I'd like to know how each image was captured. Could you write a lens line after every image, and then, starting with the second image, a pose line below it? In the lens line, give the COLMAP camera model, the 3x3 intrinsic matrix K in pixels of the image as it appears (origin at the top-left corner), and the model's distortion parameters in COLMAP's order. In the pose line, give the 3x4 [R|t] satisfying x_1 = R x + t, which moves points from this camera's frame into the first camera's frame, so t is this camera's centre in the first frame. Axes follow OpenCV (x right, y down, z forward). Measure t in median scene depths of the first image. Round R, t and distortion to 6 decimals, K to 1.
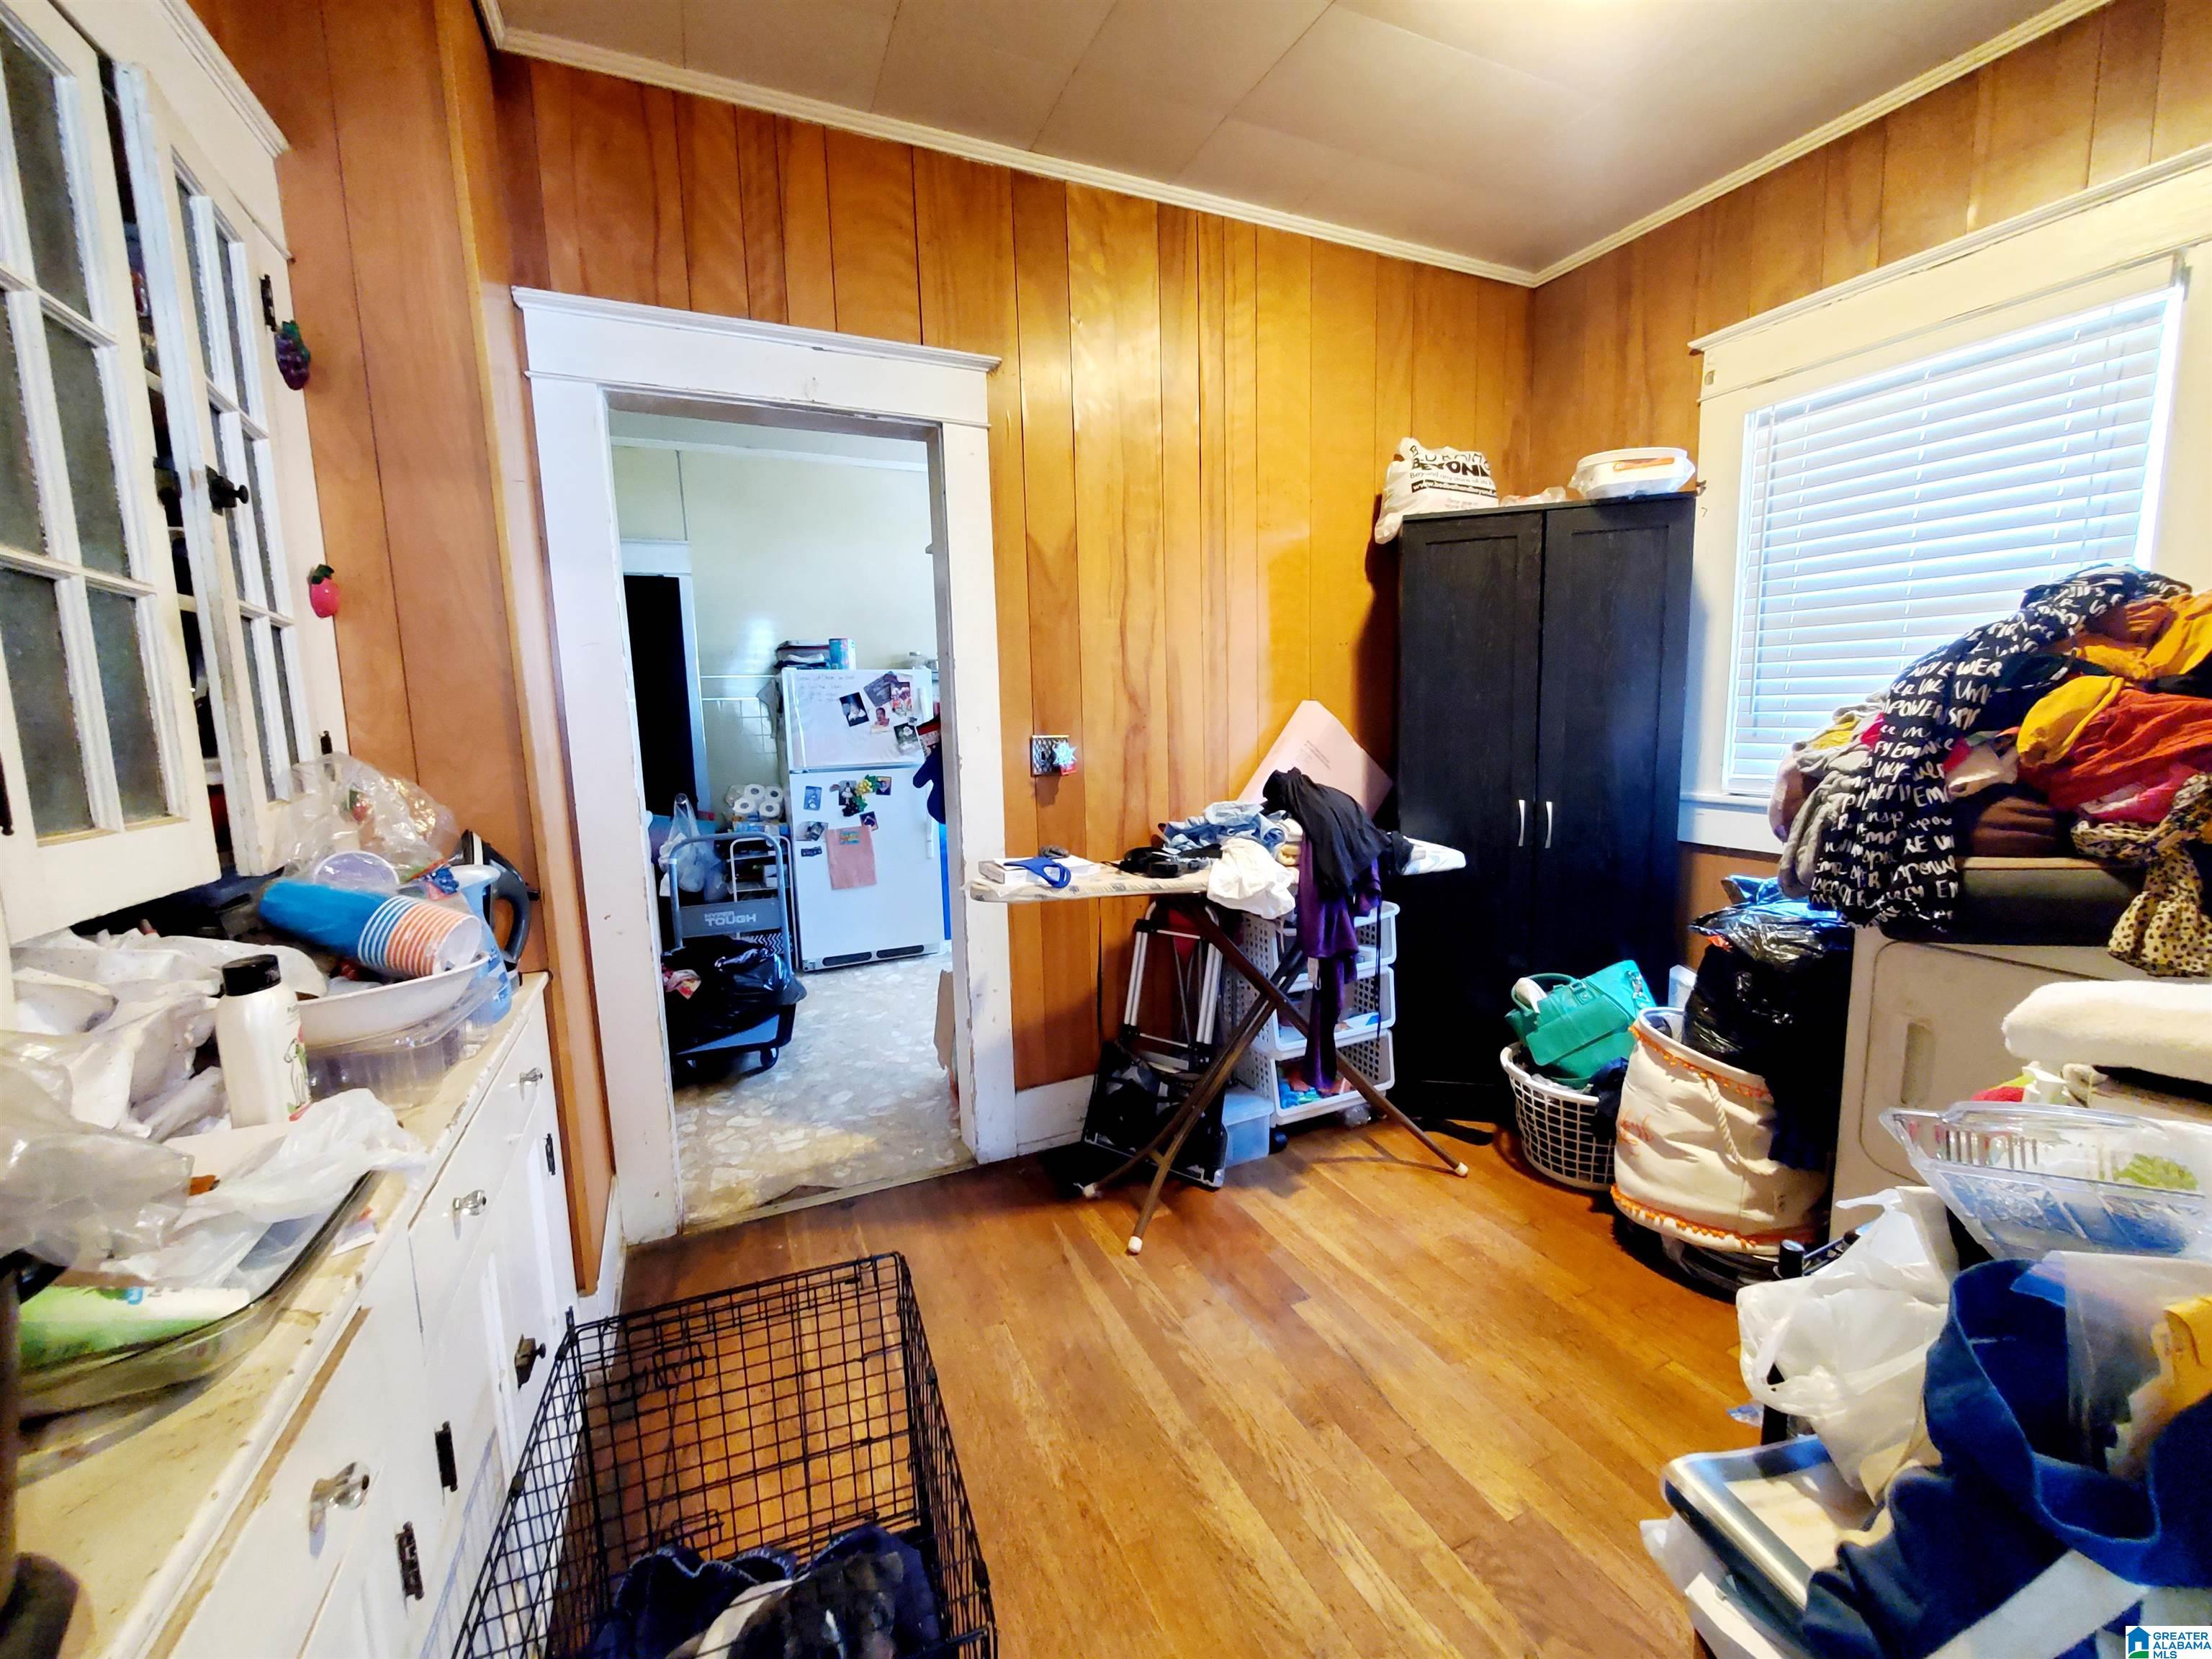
lens RADIAL K [[884.3, 0, 1107.2], [0, 884.3, 827.8], [0, 0, 1]] dist [-0.006803, -0.000356]
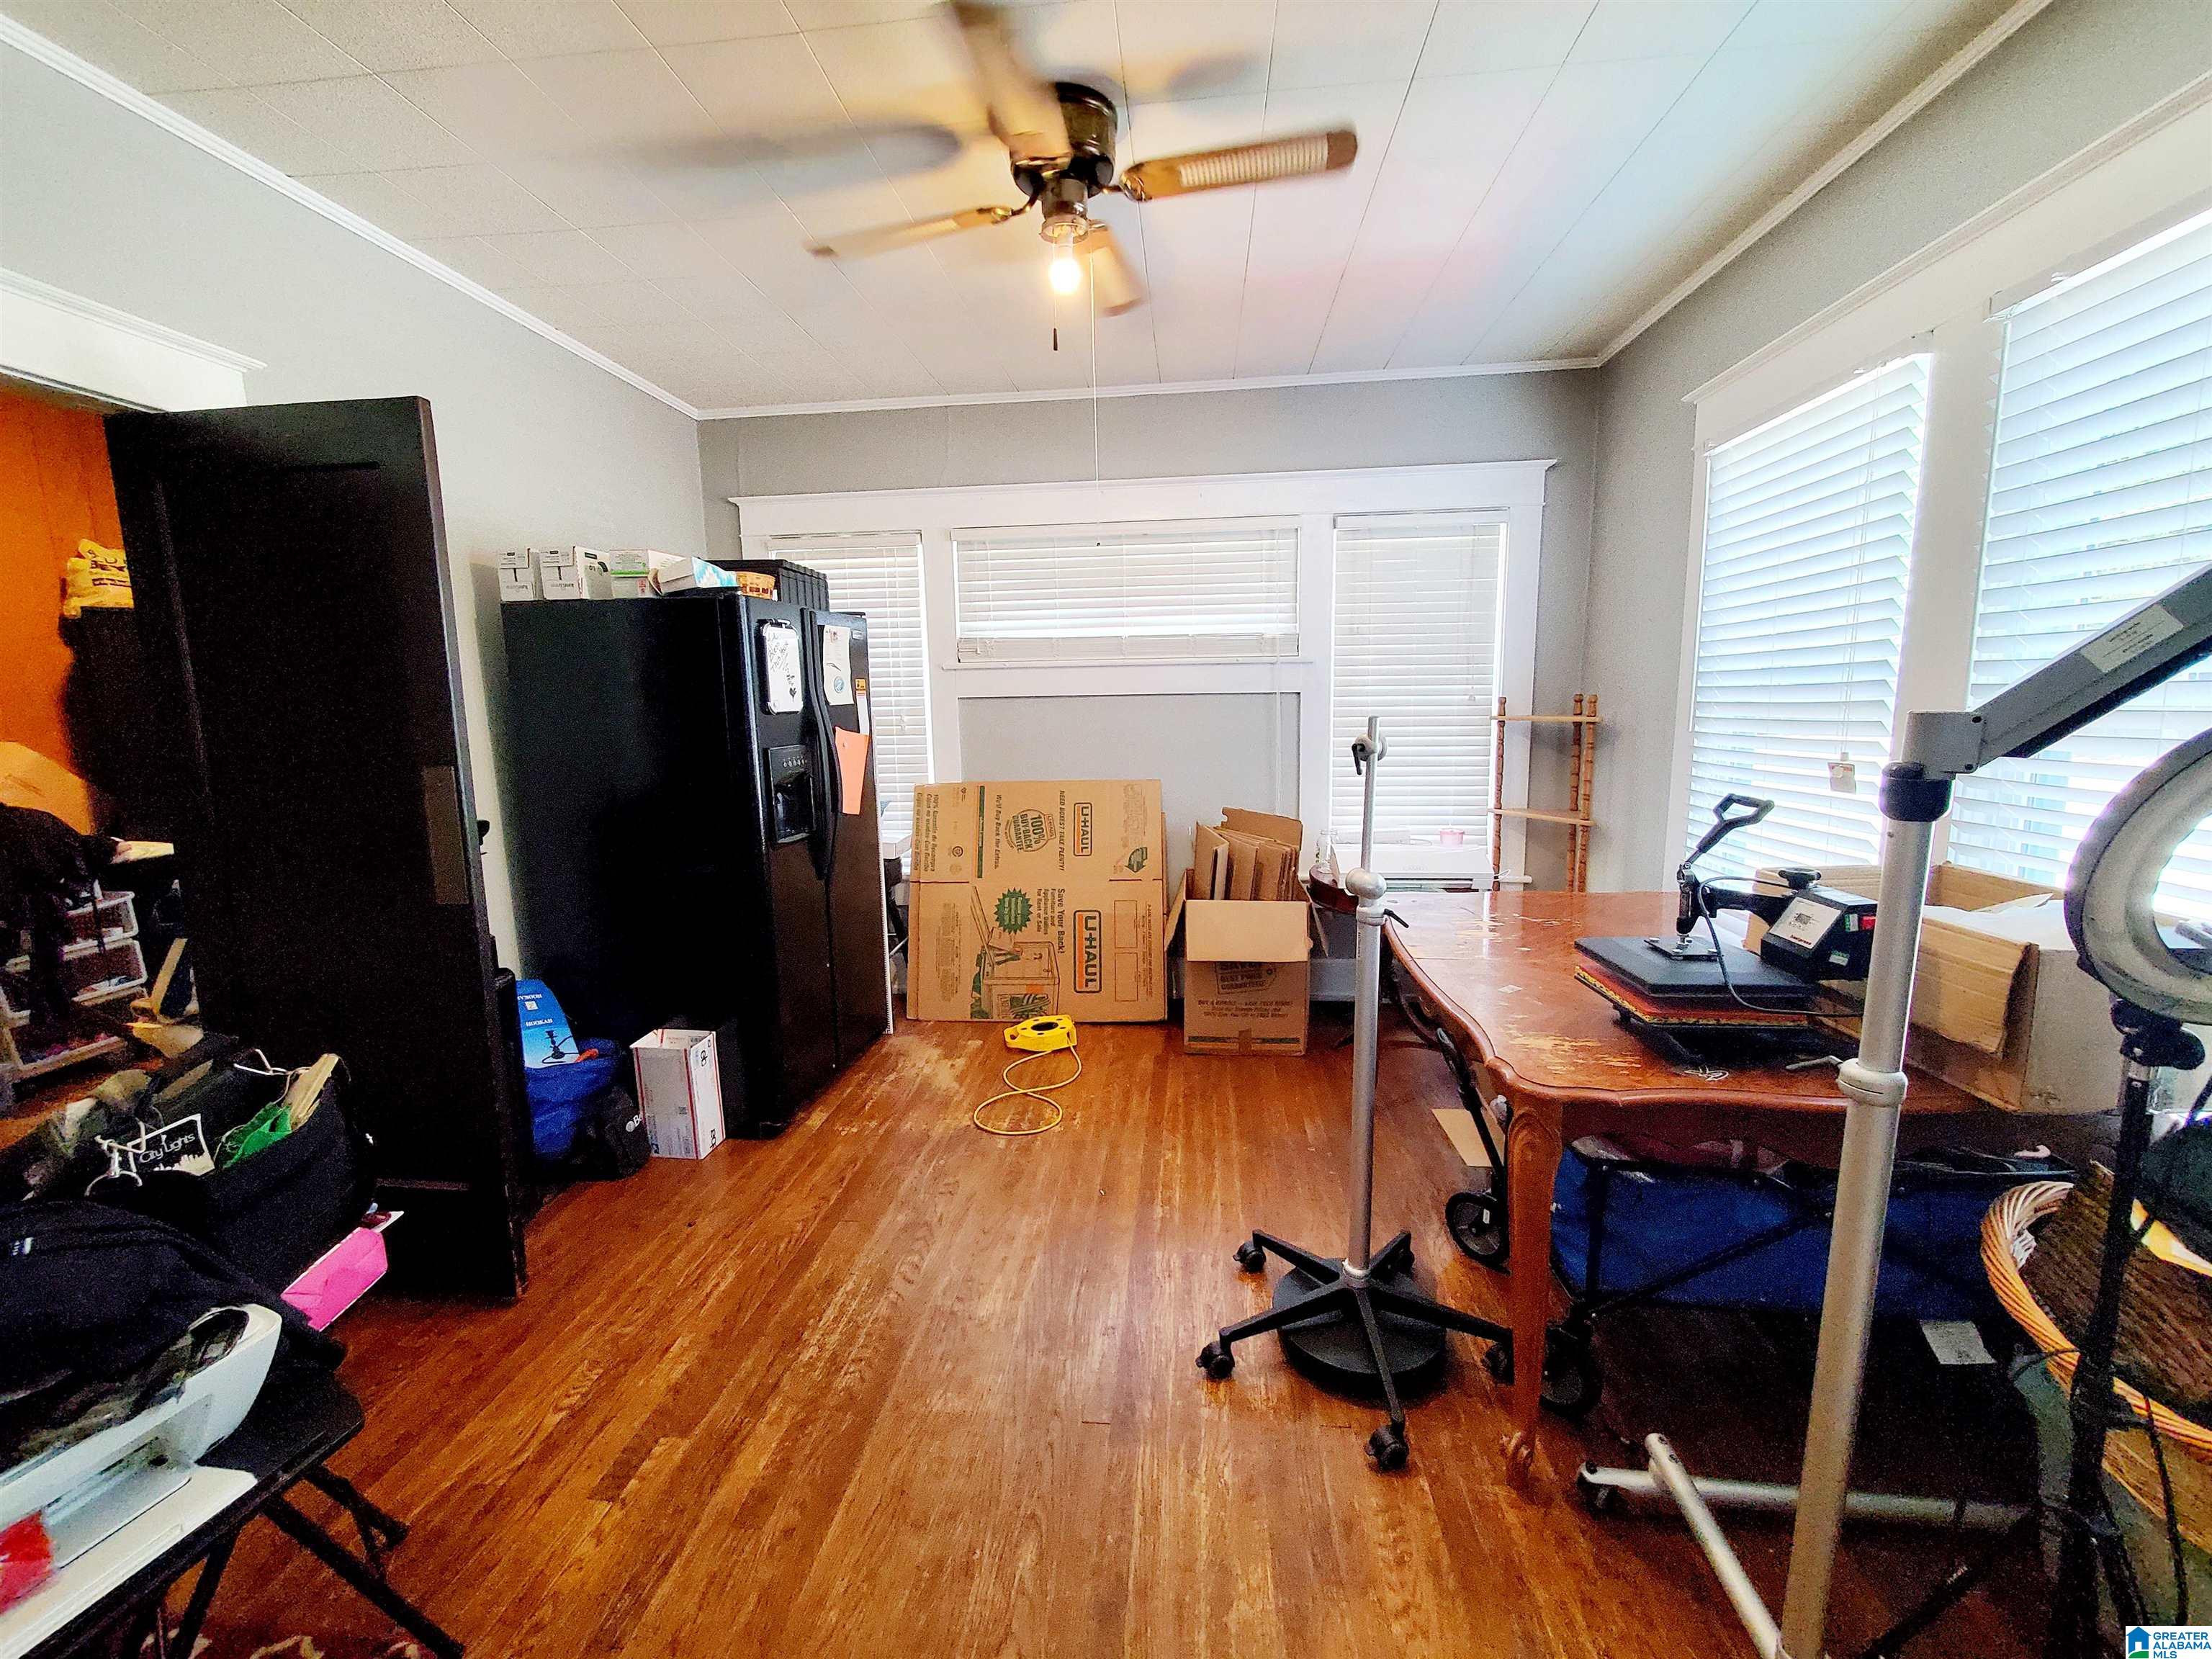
lens RADIAL K [[884.3, 0, 1105.6], [0, 884.3, 829.4], [0, 0, 1]] dist [-0.006803, -0.000356]
pose [[0.518420, -0.105109, 0.848642, -0.032189], [0.108898, 0.992452, 0.056396, 0.099736], [-0.848164, 0.063178, 0.525953, -1.197448]]
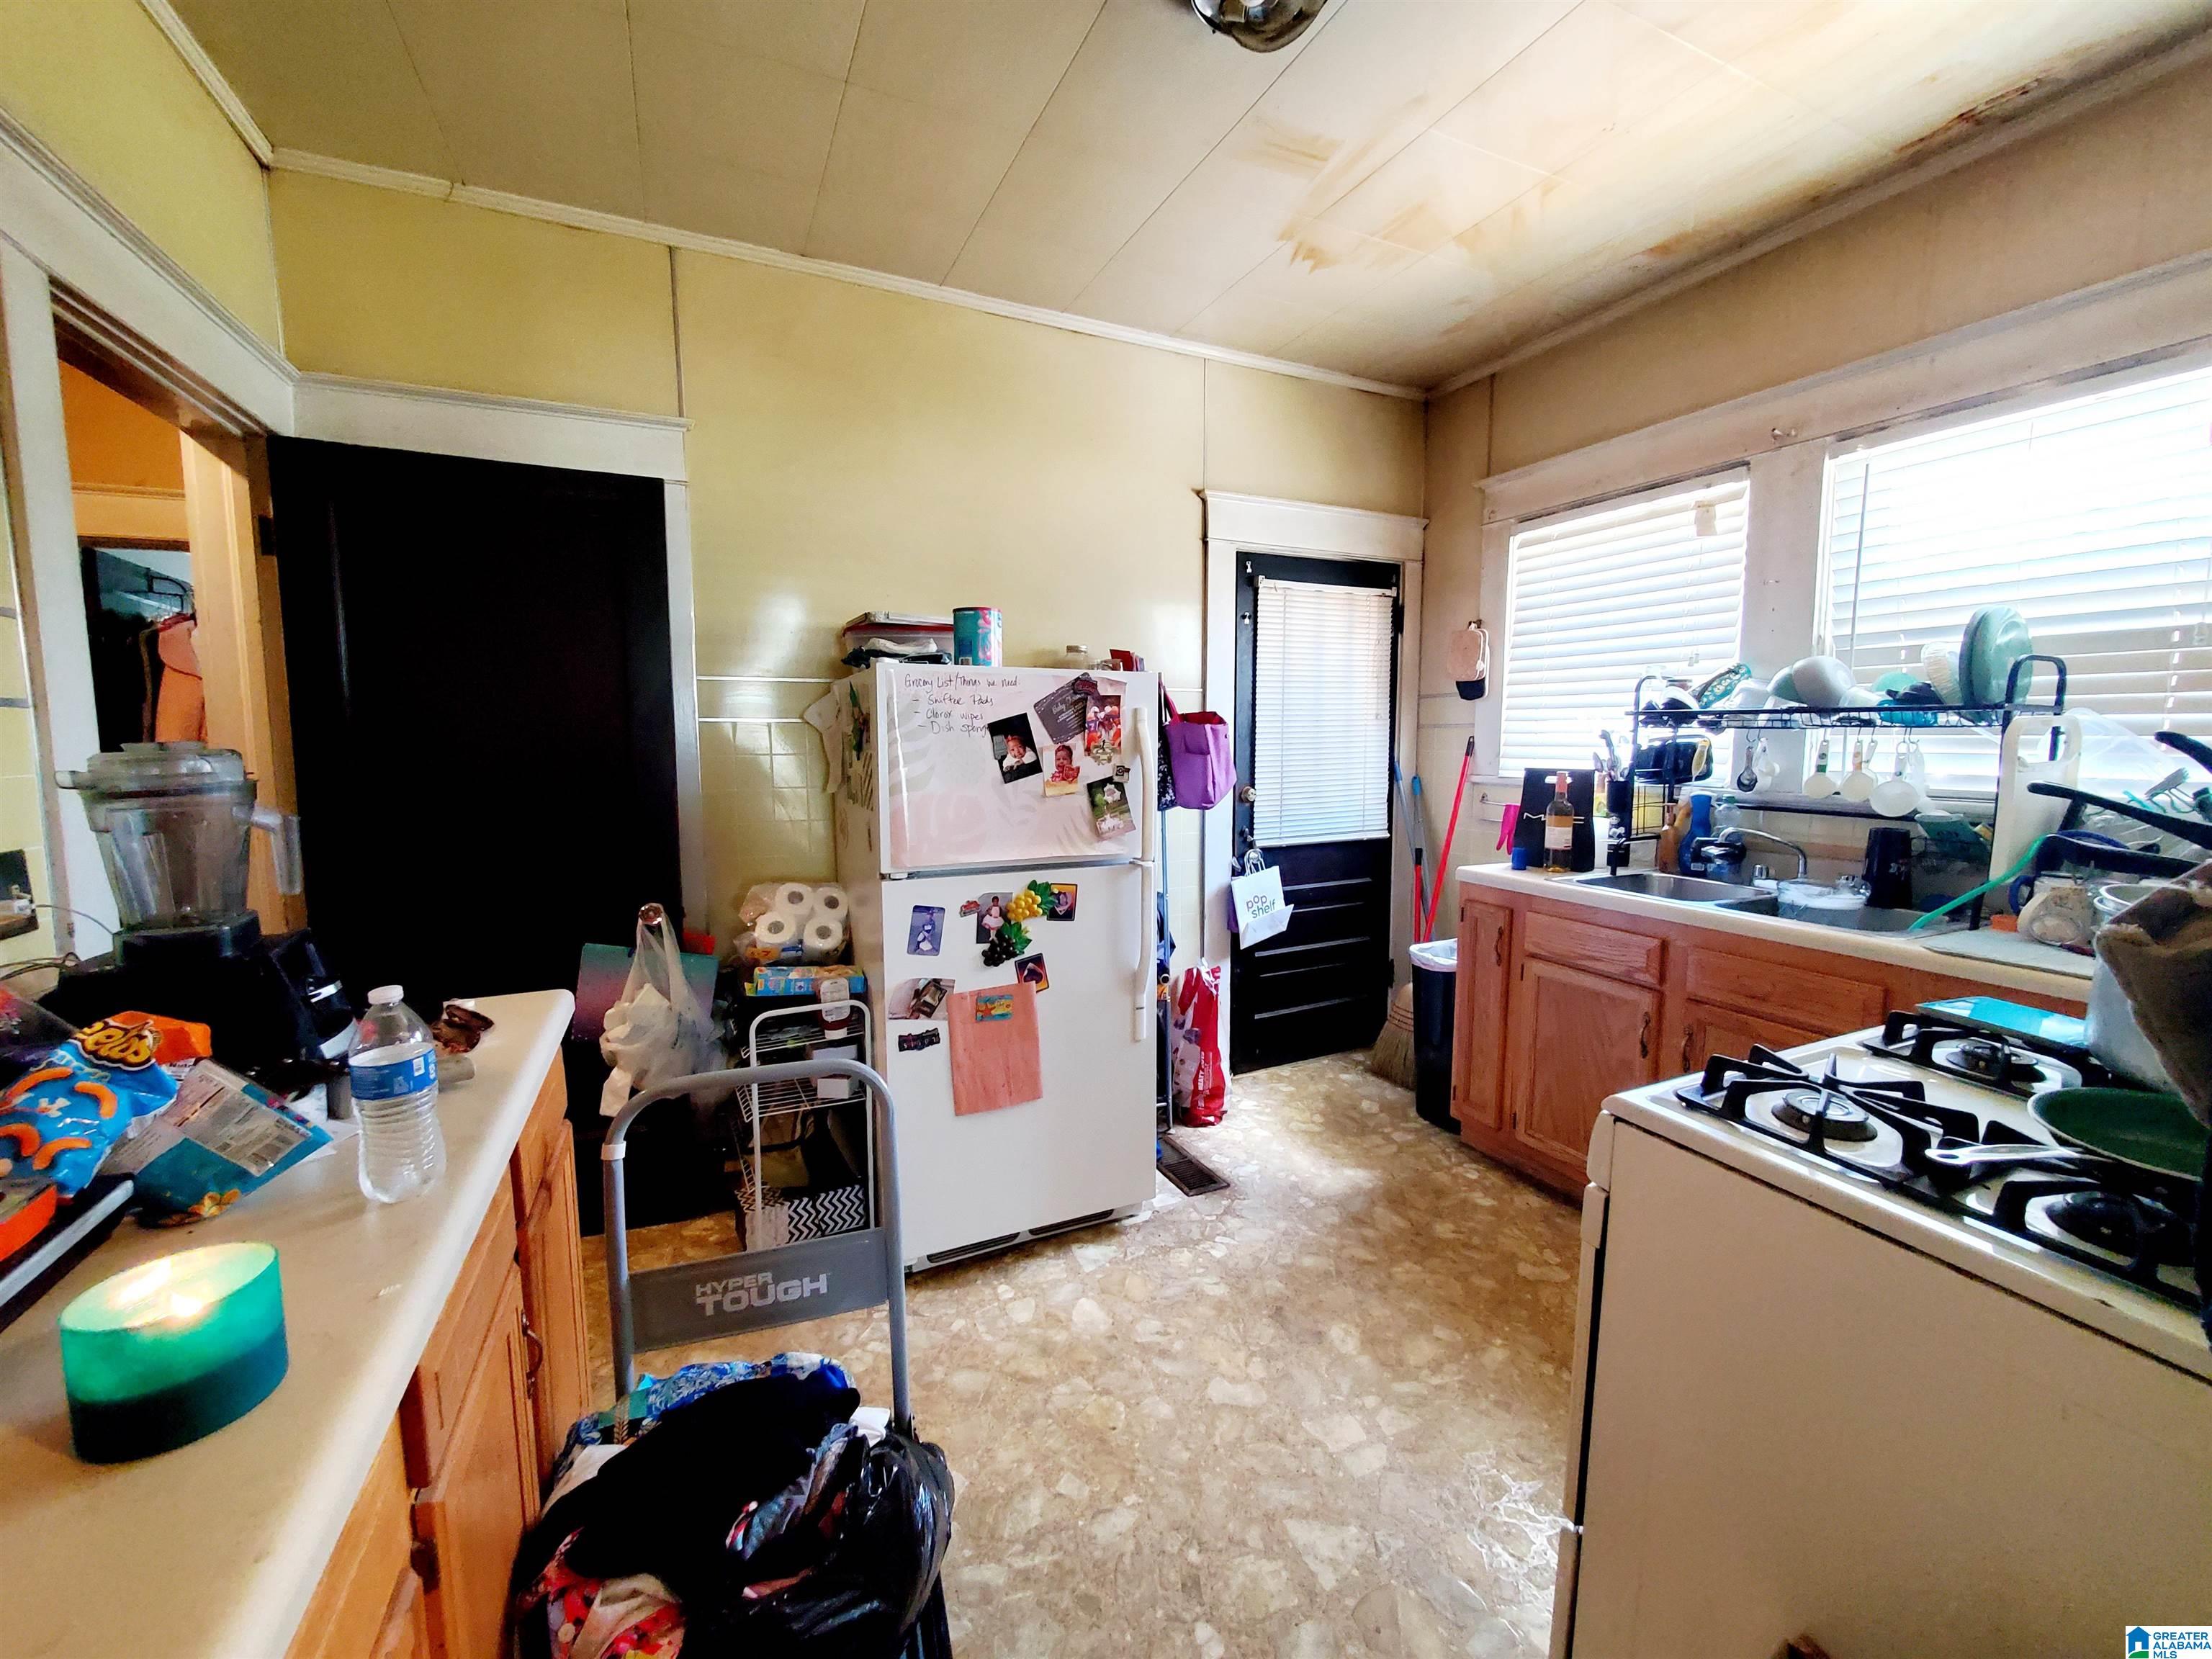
lens RADIAL K [[884.3, 0, 1099.2], [0, 884.3, 830.3], [0, 0, 1]] dist [-0.006803, -0.000356]
pose [[0.999653, 0.022768, 0.013277, -0.240021], [-0.022402, 0.999381, -0.027107, -0.074969], [-0.013886, 0.026800, 0.999544, 0.502012]]
